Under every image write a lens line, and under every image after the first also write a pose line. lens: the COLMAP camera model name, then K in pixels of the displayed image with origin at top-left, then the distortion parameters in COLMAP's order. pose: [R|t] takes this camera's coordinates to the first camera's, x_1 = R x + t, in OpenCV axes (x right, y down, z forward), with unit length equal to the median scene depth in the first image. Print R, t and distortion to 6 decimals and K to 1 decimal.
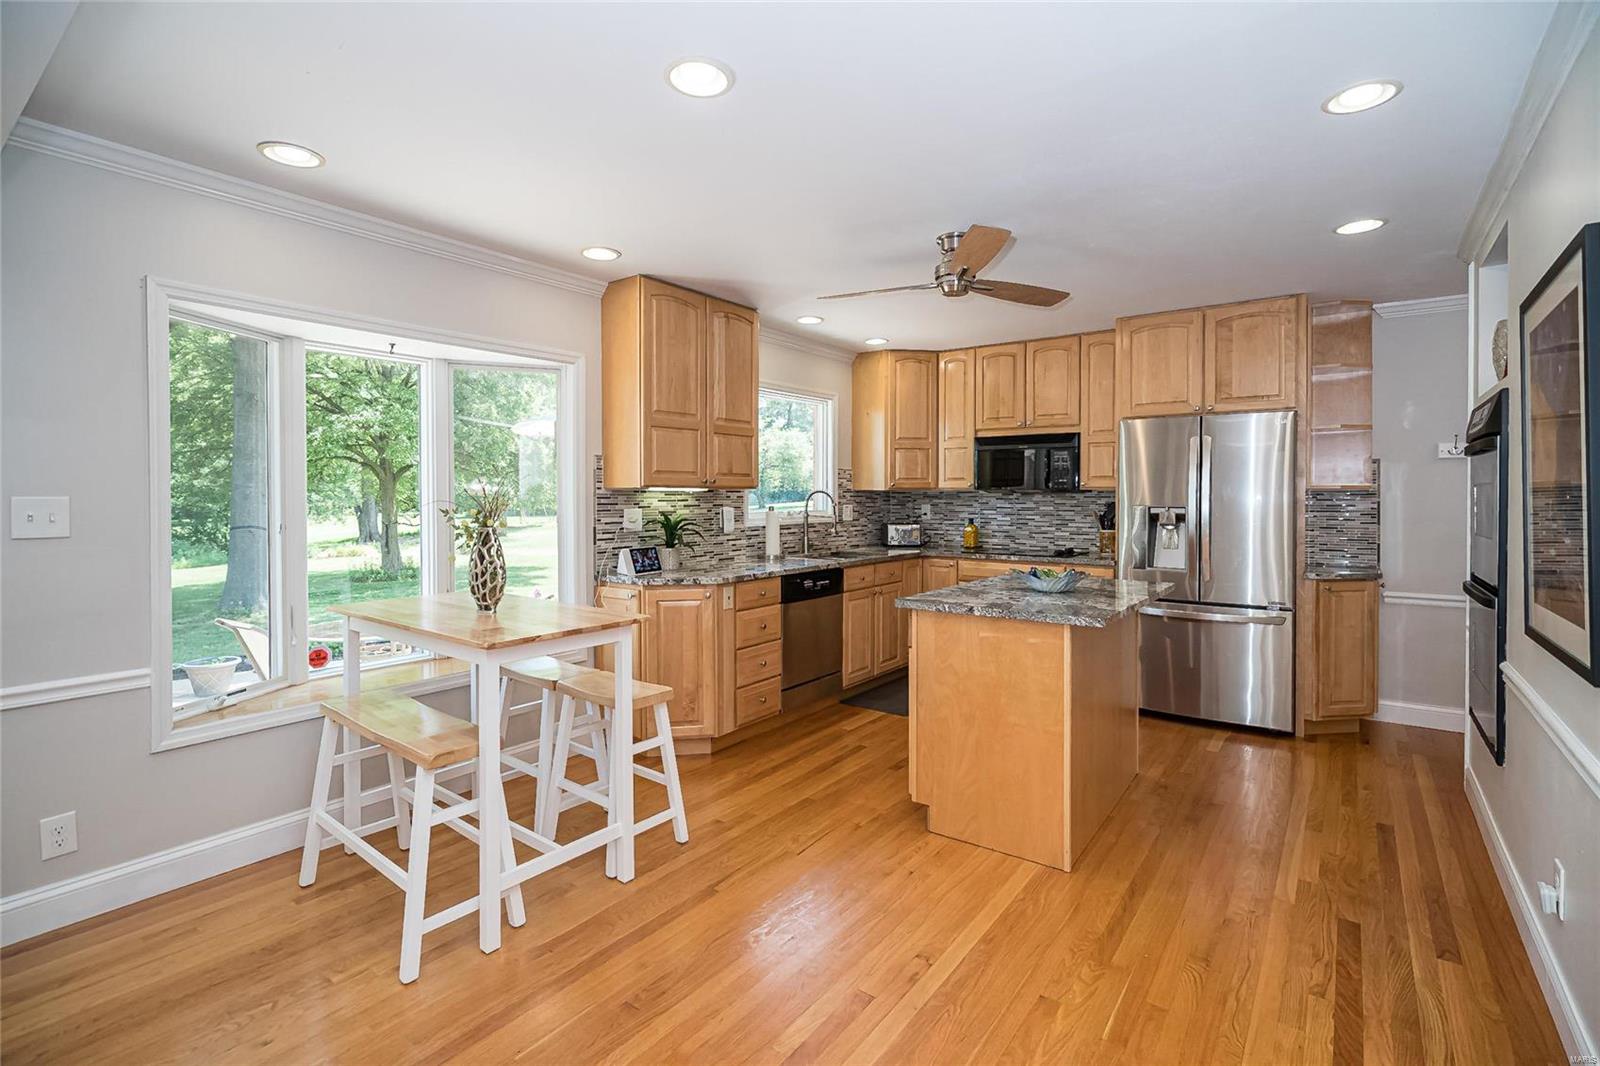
lens RADIAL K [[724.6, 0, 819.4], [0, 724.6, 517.8], [0, 0, 1]] dist [0.001648, 0.002250]
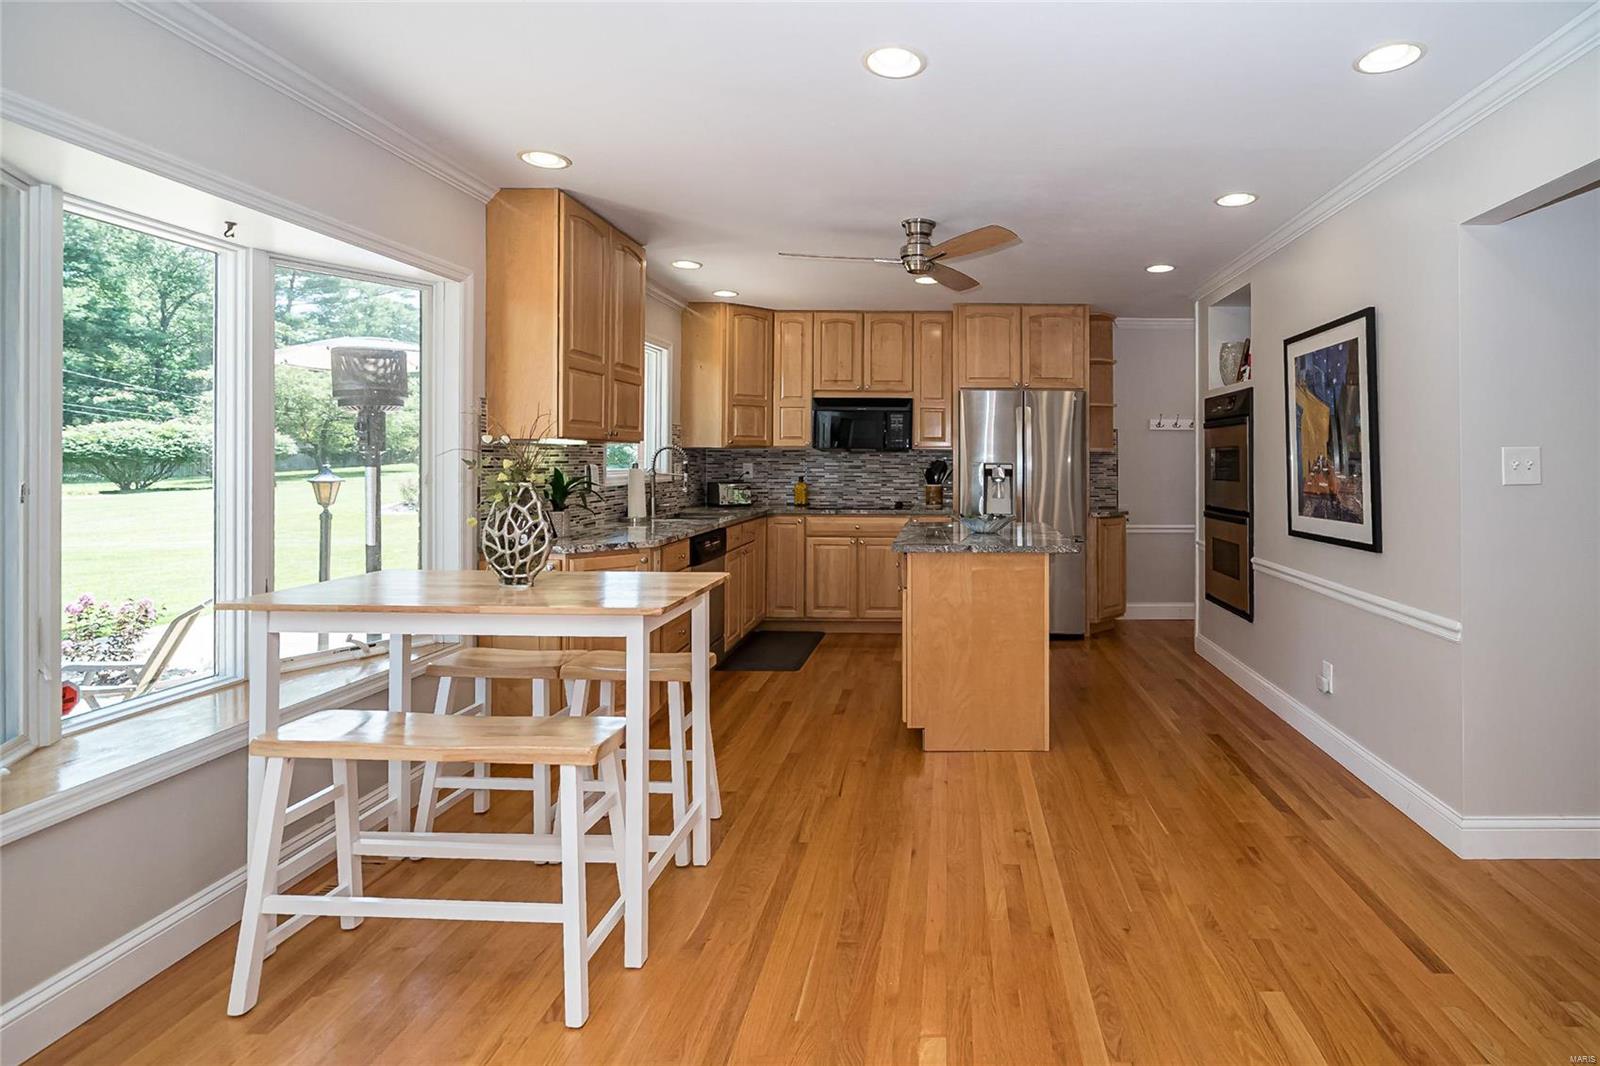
lens RADIAL K [[763.3, 0, 941.1], [0, 763.3, 466.3], [0, 0, 1]] dist [0.013898, -0.000691]
pose [[0.813650, -0.000700, 0.581354, -0.336406], [0.012700, 0.999782, -0.016570, 0.008739], [-0.581216, 0.020865, 0.813482, 0.011597]]
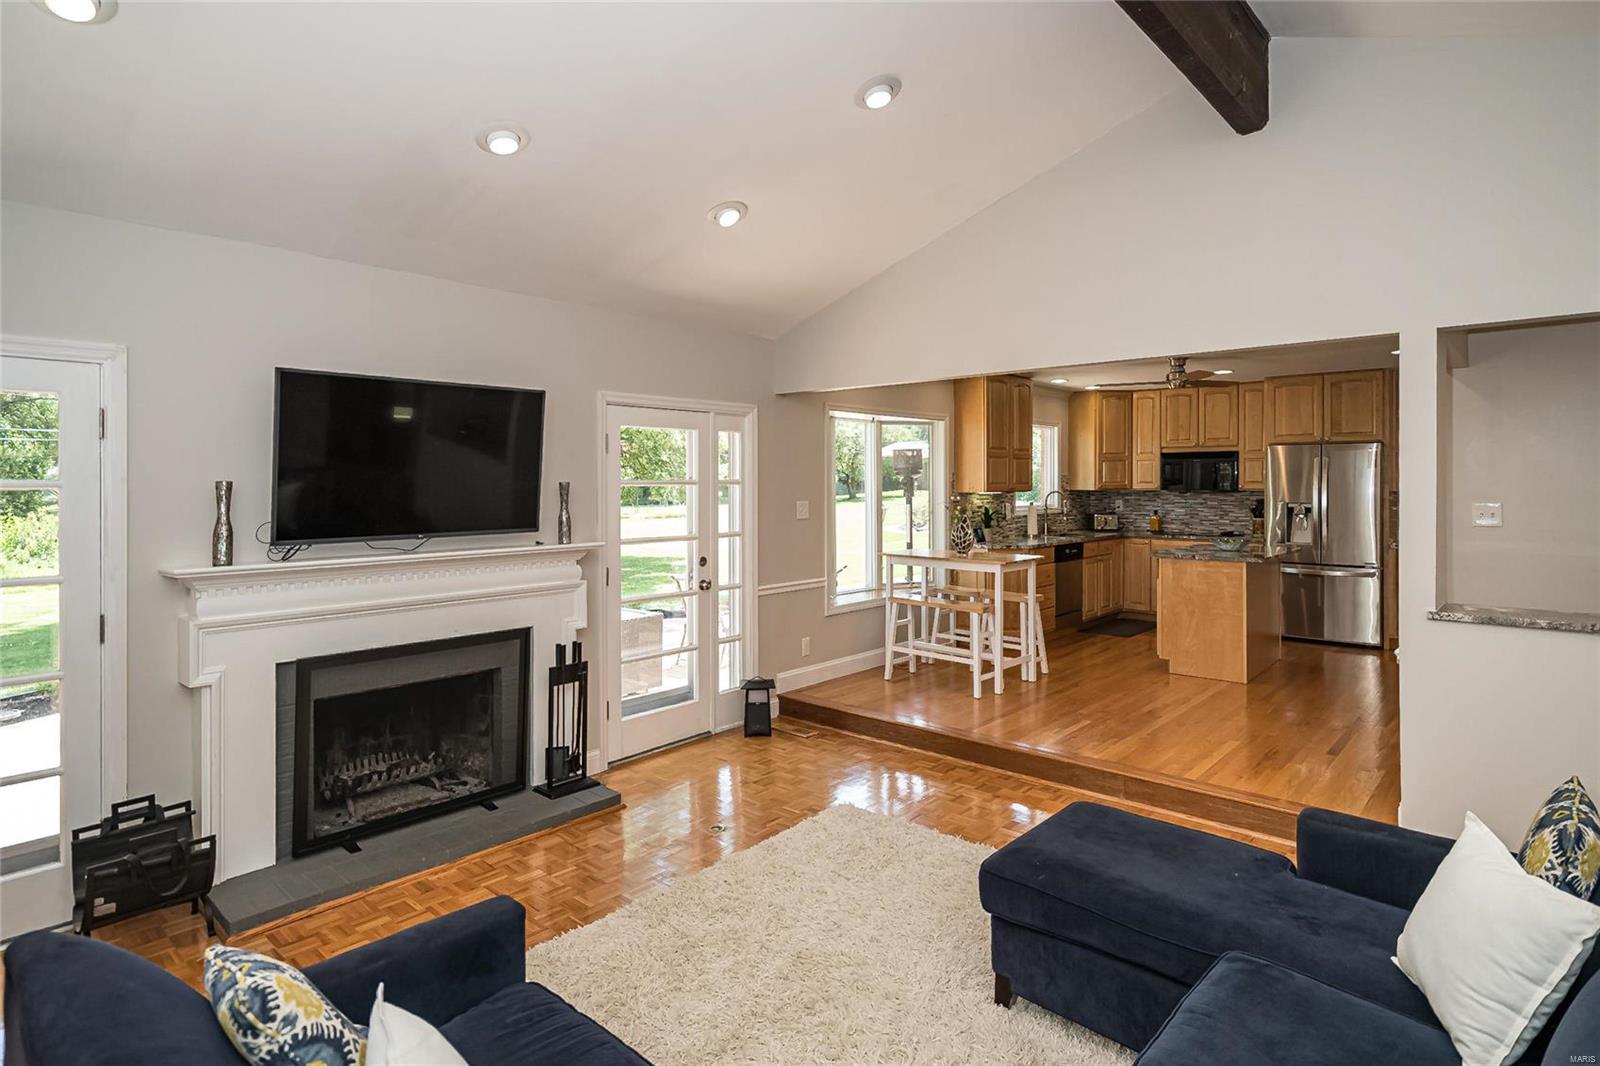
lens RADIAL K [[859.6, 0, 818.6], [0, 859.6, 491.5], [0, 0, 1]] dist [-0.012142, 0.000018]
pose [[0.996562, -0.001595, -0.082840, -0.391118], [0.000141, 0.999846, -0.017551, -0.007779], [0.082855, 0.017479, 0.996408, -0.905882]]
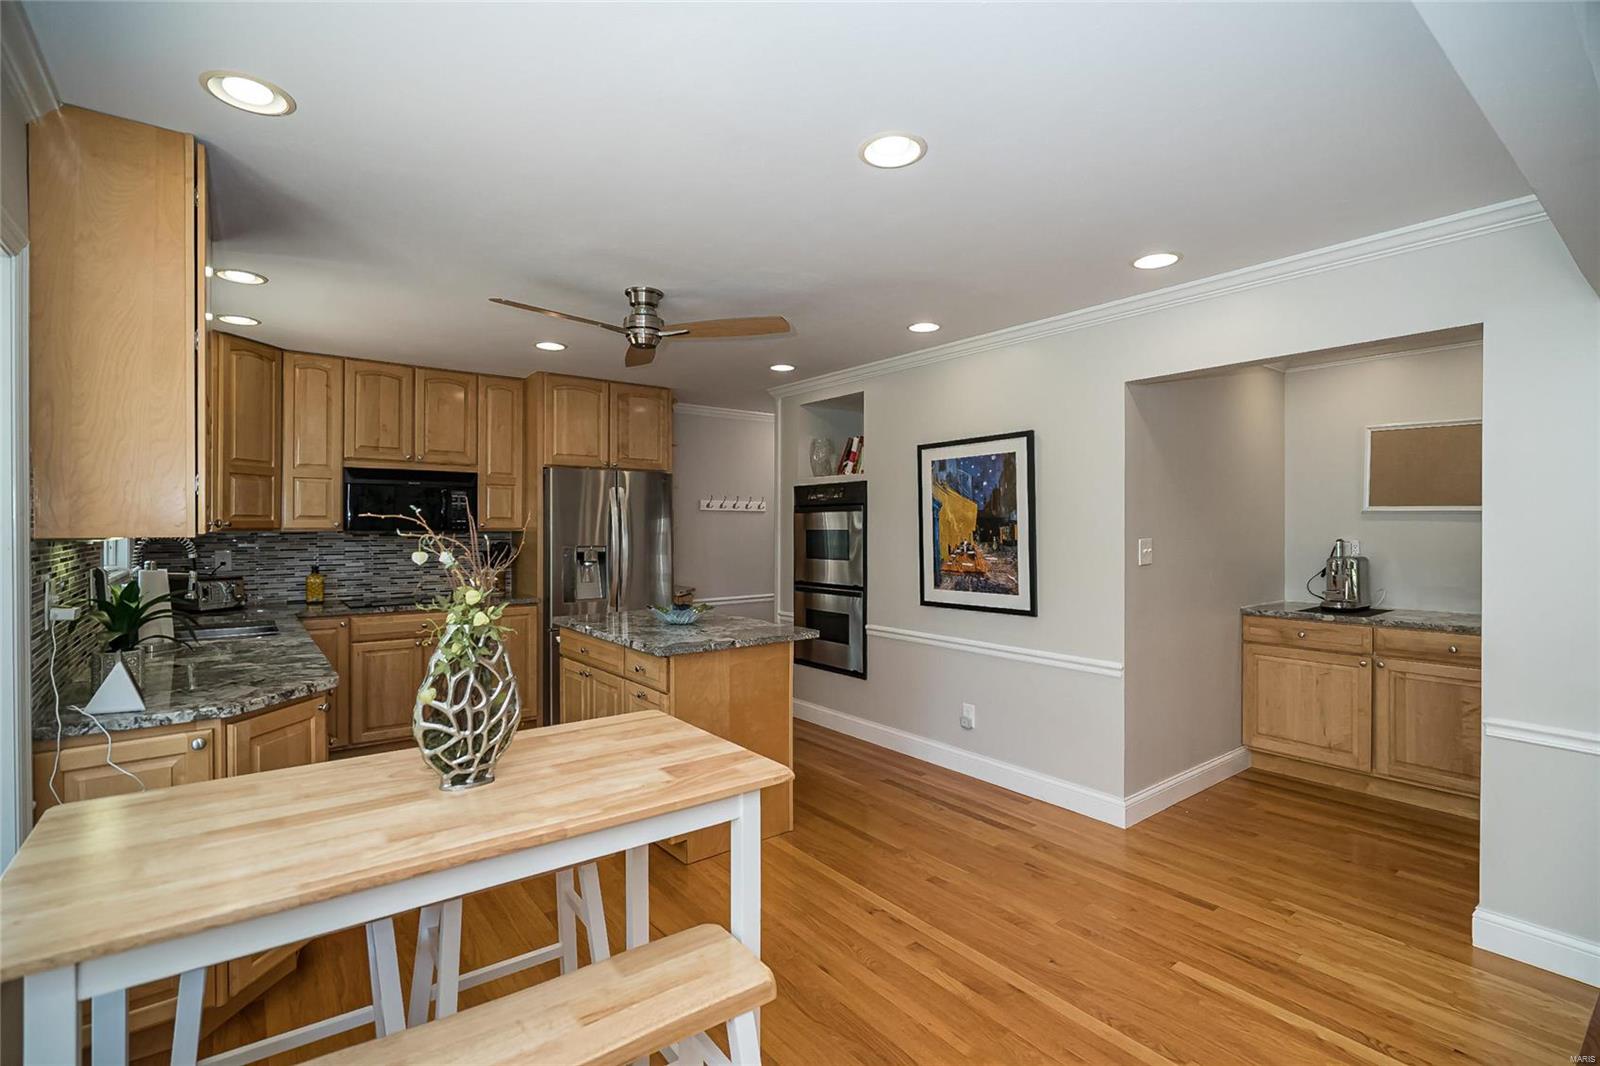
lens RADIAL K [[724.6, 0, 766.4], [0, 724.6, 542.8], [0, 0, 1]] dist [0.001648, 0.002250]
pose [[0.305517, -0.021988, 0.951933, -0.524757], [0.030106, 0.999457, 0.013423, -0.027504], [-0.951711, 0.024558, 0.306013, 0.369242]]
